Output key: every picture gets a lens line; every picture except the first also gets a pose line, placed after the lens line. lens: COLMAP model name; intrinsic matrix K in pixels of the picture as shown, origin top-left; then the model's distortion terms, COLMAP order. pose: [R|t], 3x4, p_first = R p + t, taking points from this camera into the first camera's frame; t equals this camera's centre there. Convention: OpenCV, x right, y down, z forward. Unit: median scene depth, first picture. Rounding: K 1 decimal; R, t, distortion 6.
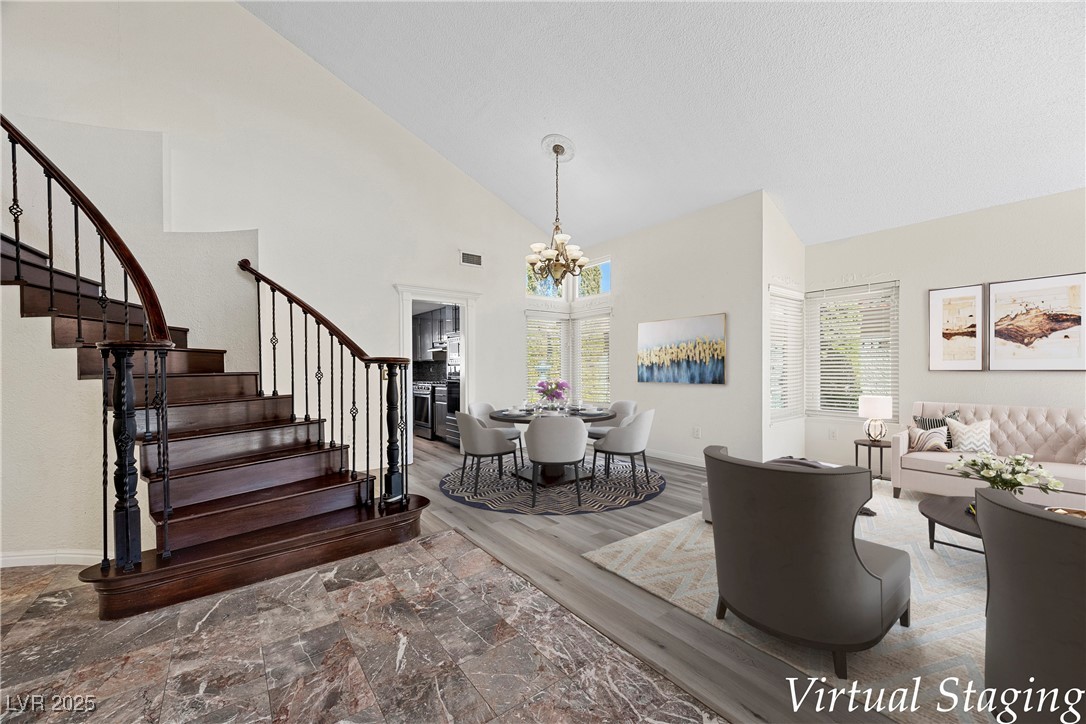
lens RADIAL K [[408.5, 0, 543.0], [0, 408.5, 362.0], [0, 0, 1]] dist [0.000338, 0.000041]
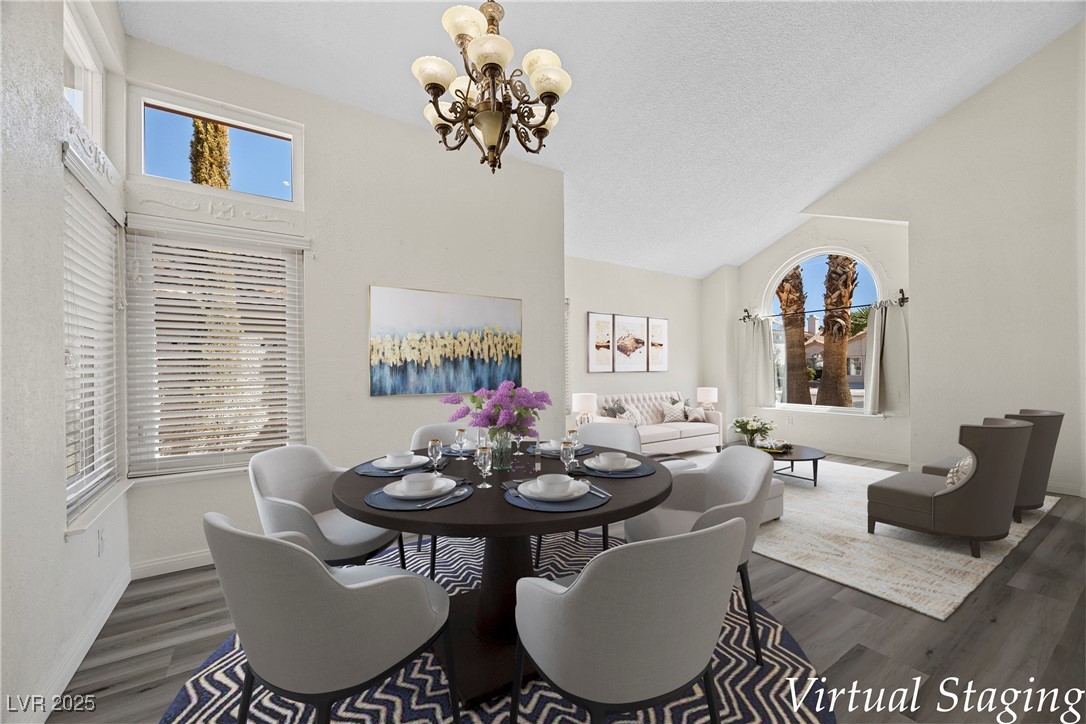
lens RADIAL K [[425.9, 0, 541.8], [0, 425.9, 368.9], [0, 0, 1]] dist [0.000560, 0.000205]
pose [[0.039666, 0.015730, 0.999089, -0.363341], [-0.002347, 0.999875, -0.015649, 0.025619], [-0.999210, -0.001724, 0.039698, 0.888783]]
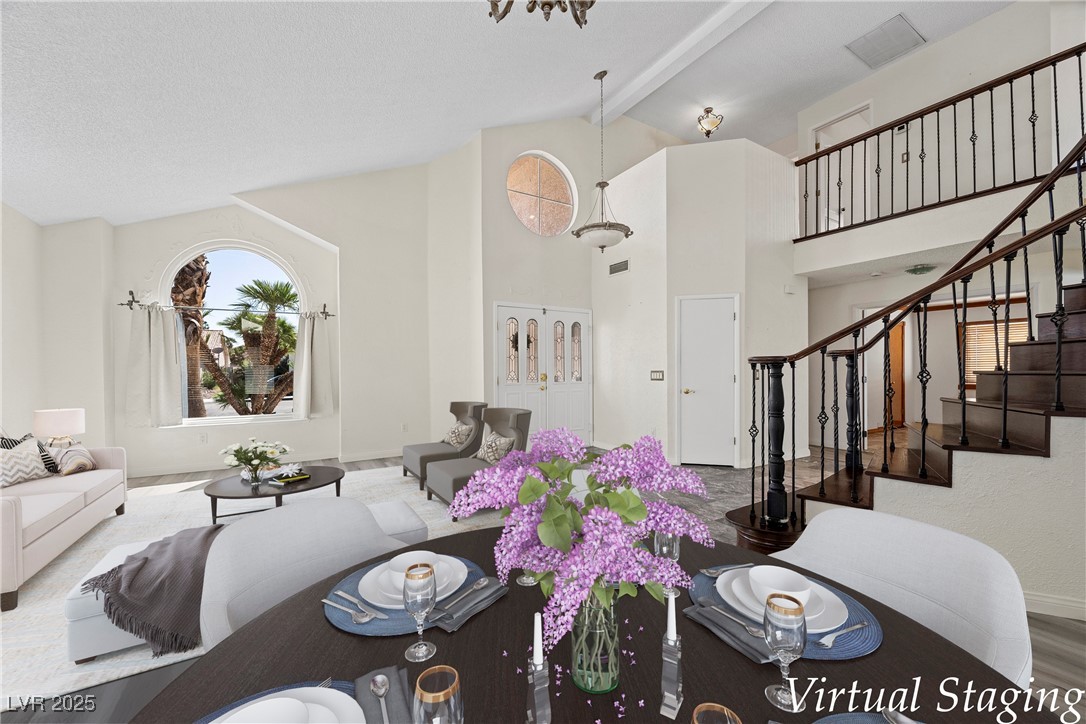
lens RADIAL K [[425.9, 0, 541.8], [0, 425.9, 368.9], [0, 0, 1]] dist [0.000560, 0.000205]
pose [[-0.995962, 0.022052, 0.087025, 0.025220], [0.021708, 0.999752, -0.004900, 0.003922], [-0.087112, -0.002991, -0.996194, 1.149293]]
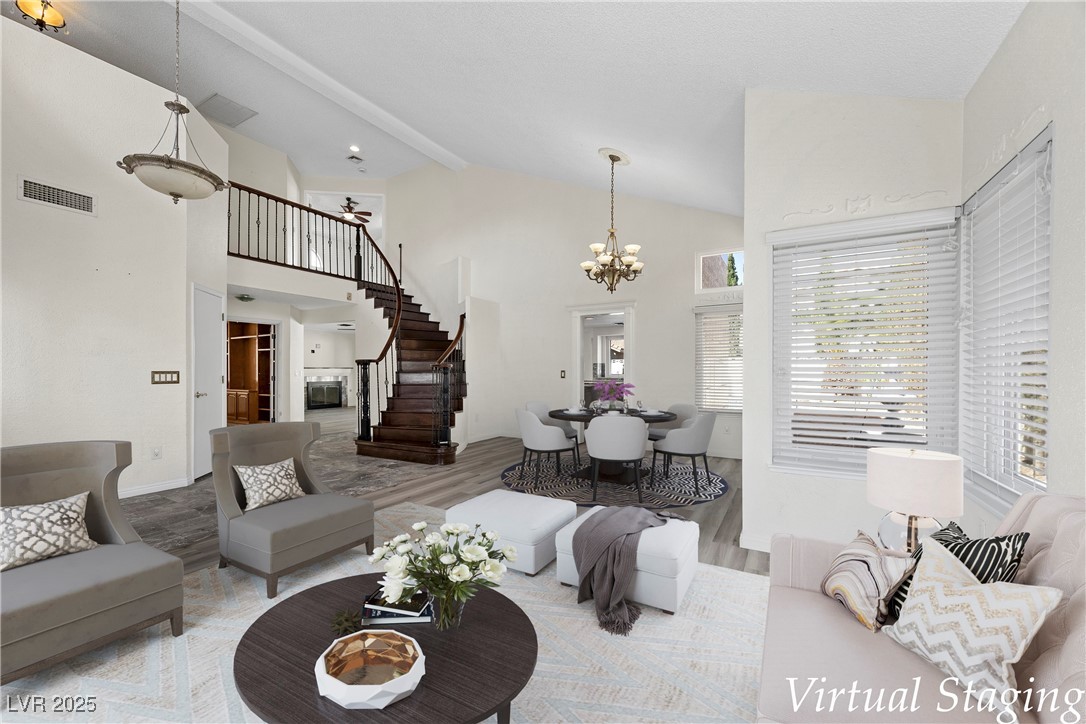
lens RADIAL K [[425.9, 0, 541.8], [0, 425.9, 368.9], [0, 0, 1]] dist [0.000560, 0.000205]
pose [[0.413171, 0.023522, -0.910349, 0.868056], [0.005401, 0.999585, 0.028279, -0.013722], [0.910637, -0.016601, 0.412873, 0.384711]]
